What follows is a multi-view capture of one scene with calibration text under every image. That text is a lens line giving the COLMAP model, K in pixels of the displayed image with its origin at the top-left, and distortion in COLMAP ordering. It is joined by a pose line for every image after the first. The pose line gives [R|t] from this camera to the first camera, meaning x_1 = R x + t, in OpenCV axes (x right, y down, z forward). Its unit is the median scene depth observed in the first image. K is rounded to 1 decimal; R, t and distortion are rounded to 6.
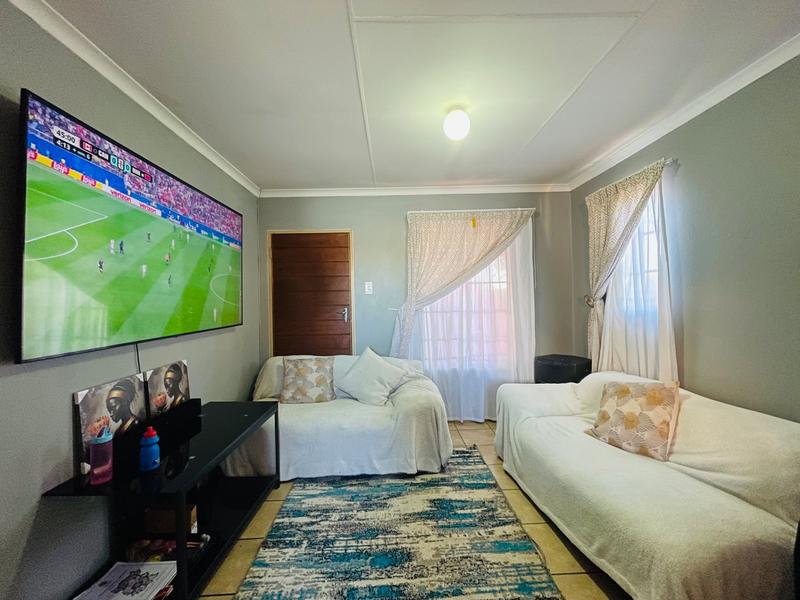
lens RADIAL K [[323.1, 0, 398.6], [0, 323.1, 298.8], [0, 0, 1]] dist [0.000480, 0.000571]
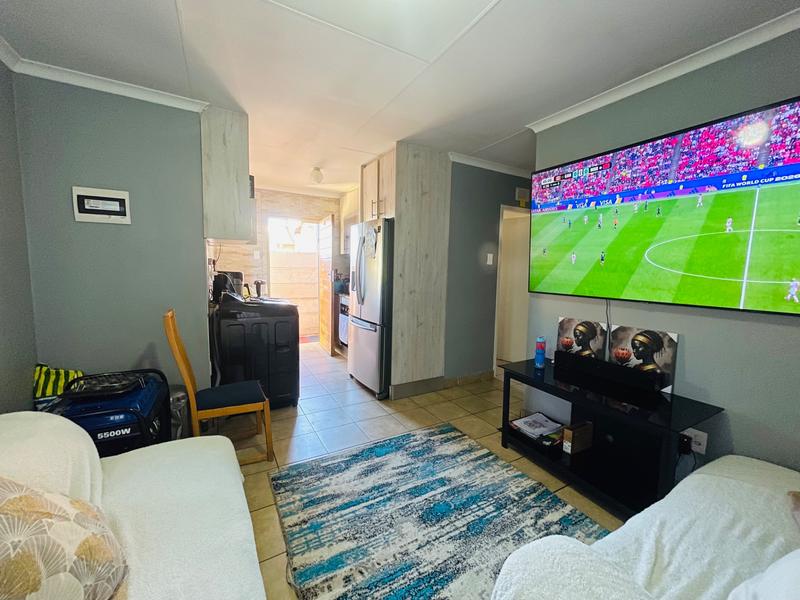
lens RADIAL K [[323.1, 0, 398.5], [0, 323.1, 298.6], [0, 0, 1]] dist [0.000480, 0.000571]
pose [[-0.884142, 0.057245, -0.463699, 0.436027], [0.008538, 0.994280, 0.106467, -0.009347], [0.467141, 0.090173, -0.879573, 1.465978]]
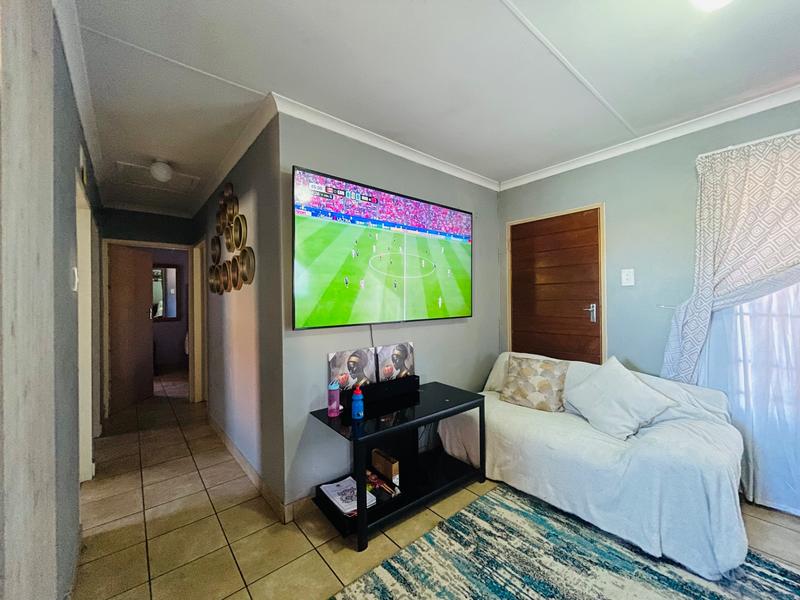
lens RADIAL K [[323.1, 0, 397.1], [0, 323.1, 298.7], [0, 0, 1]] dist [0.000480, 0.000571]
pose [[0.619080, 0.013063, -0.785219, 0.270367], [0.000485, 0.999855, 0.017016, 0.003829], [0.785328, -0.010915, 0.618984, 0.210085]]
